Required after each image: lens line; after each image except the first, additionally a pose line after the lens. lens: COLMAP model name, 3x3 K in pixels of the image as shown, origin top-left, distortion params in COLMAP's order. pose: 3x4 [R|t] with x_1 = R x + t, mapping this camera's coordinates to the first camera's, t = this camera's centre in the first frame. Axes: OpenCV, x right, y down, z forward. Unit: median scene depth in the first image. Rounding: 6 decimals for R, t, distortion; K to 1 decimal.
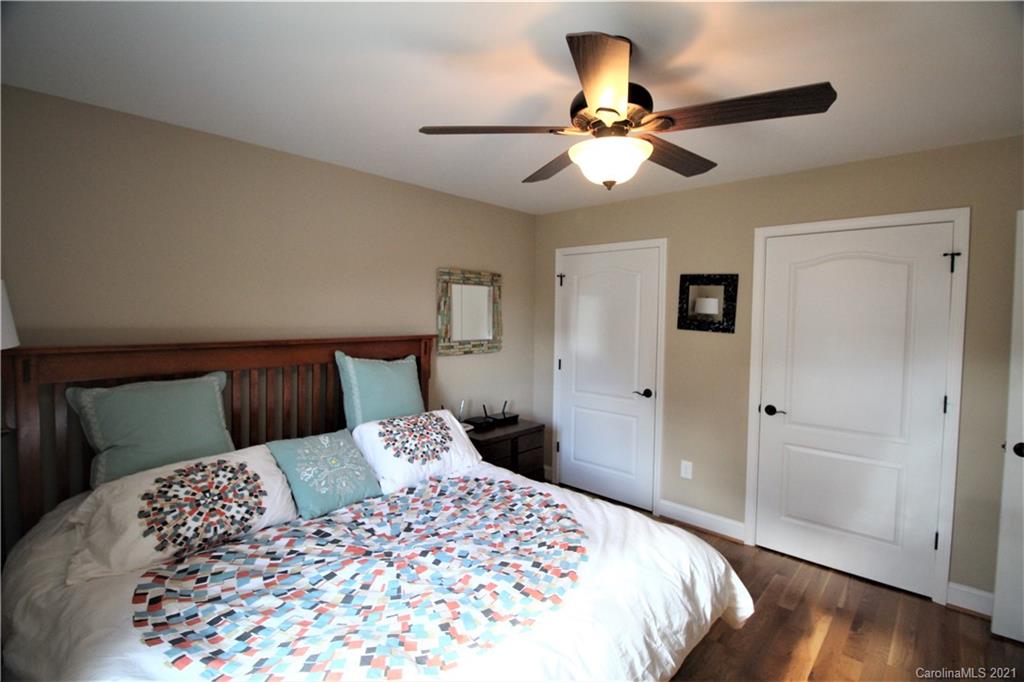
lens RADIAL K [[479.7, 0, 494.7], [0, 479.7, 331.9], [0, 0, 1]] dist [-0.001012, -0.000248]
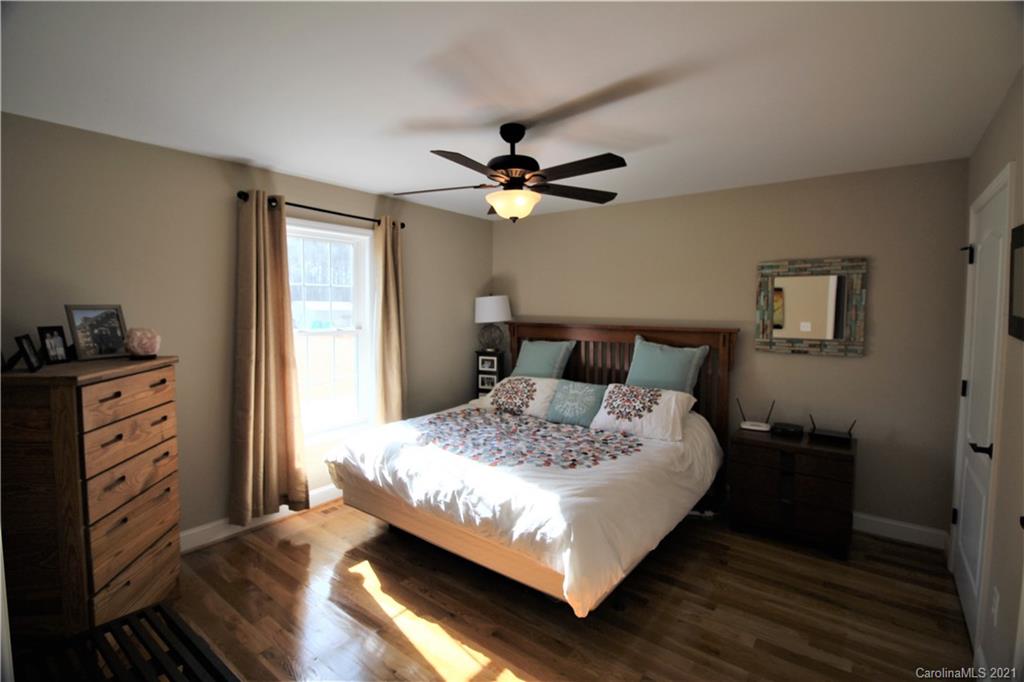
lens RADIAL K [[473.4, 0, 515.0], [0, 473.4, 333.9], [0, 0, 1]] dist [0.001951, -0.014208]
pose [[0.102930, 0.051498, -0.993355, 1.353830], [-0.042056, 0.997991, 0.047381, -0.018693], [0.993799, 0.036900, 0.104889, 0.674444]]
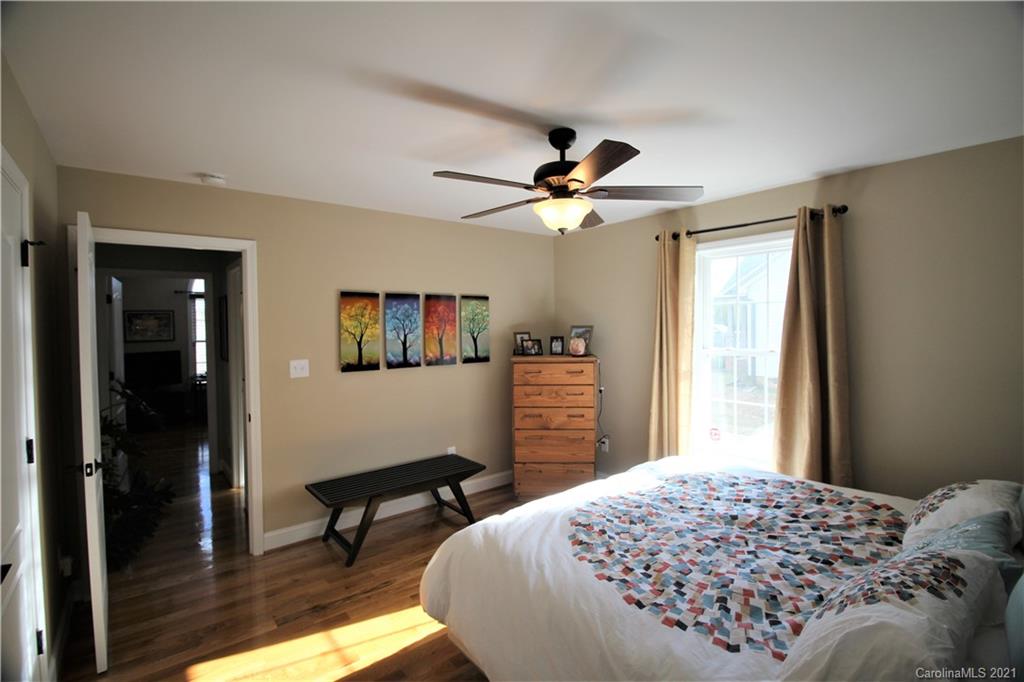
lens RADIAL K [[463.9, 0, 510.2], [0, 463.9, 336.2], [0, 0, 1]] dist [-0.003458, -0.015630]
pose [[-0.992028, -0.004191, 0.125949, 0.172359], [0.003367, 0.998209, 0.059733, -0.067463], [-0.125974, 0.059681, -0.990237, 1.832224]]
